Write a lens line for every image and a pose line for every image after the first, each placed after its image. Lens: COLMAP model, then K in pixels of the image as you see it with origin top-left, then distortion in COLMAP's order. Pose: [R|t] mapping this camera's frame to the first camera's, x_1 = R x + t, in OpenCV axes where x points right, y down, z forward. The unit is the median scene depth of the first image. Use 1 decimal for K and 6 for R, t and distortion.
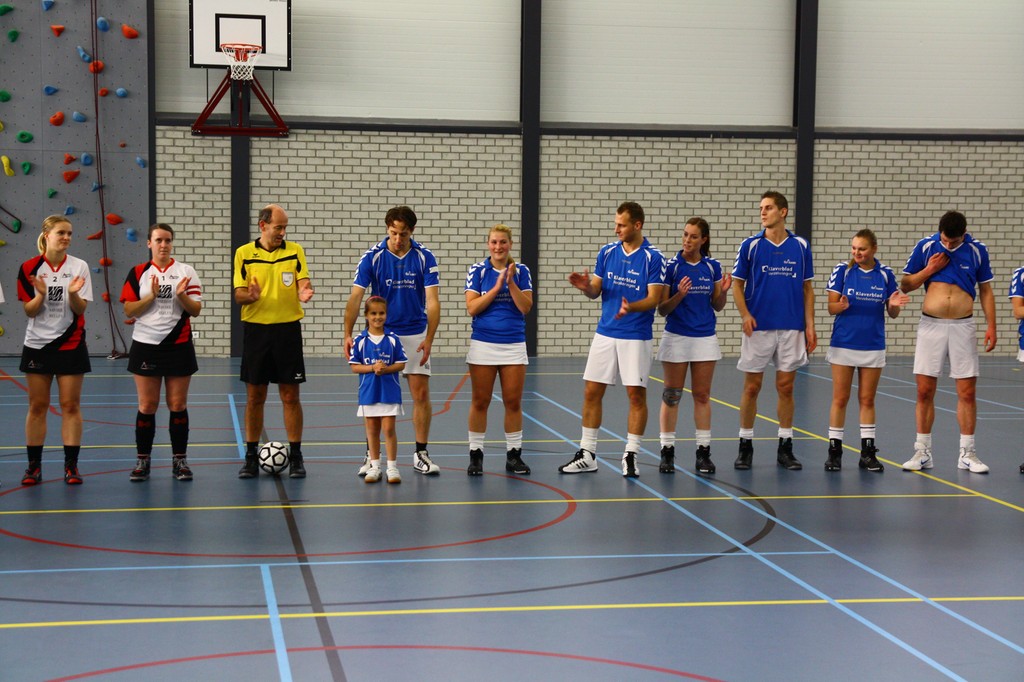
lens RADIAL K [[1671.2, 0, 508.4], [0, 1671.2, 332.3], [0, 0, 1]] dist [0.157166, 0.000000]
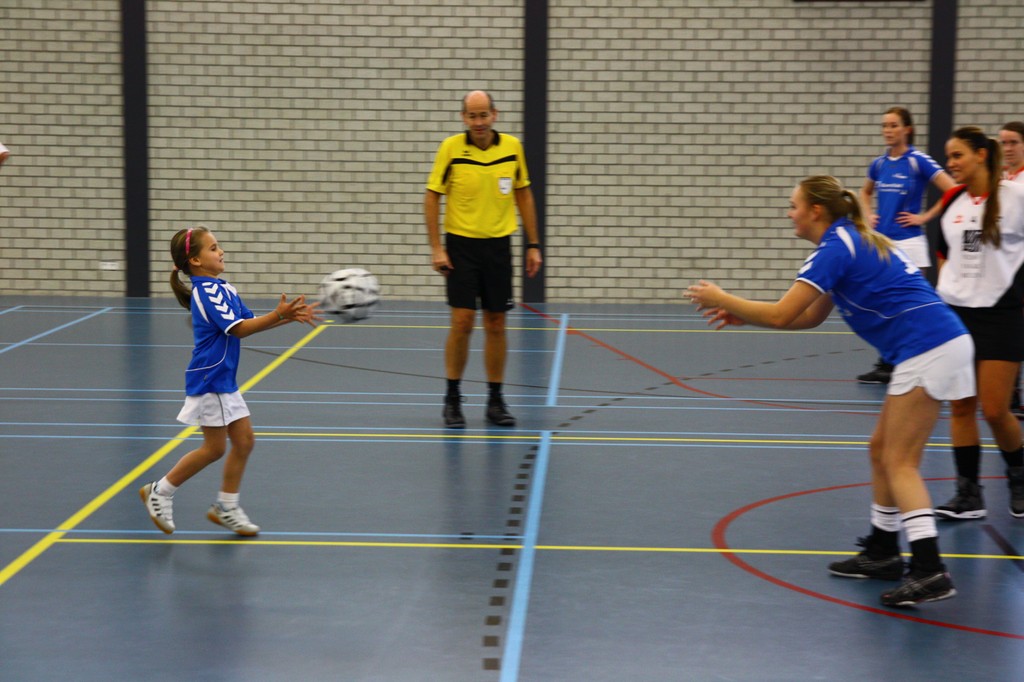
lens RADIAL K [[2296.0, 0, 521.7], [0, 2296.0, 343.4], [0, 0, 1]] dist [0.288061, 0.000000]
pose [[0.979925, 0.017853, -0.198565, 0.522248], [-0.011623, 0.999404, 0.032494, 0.000545], [0.199027, -0.029534, 0.979549, 0.086843]]
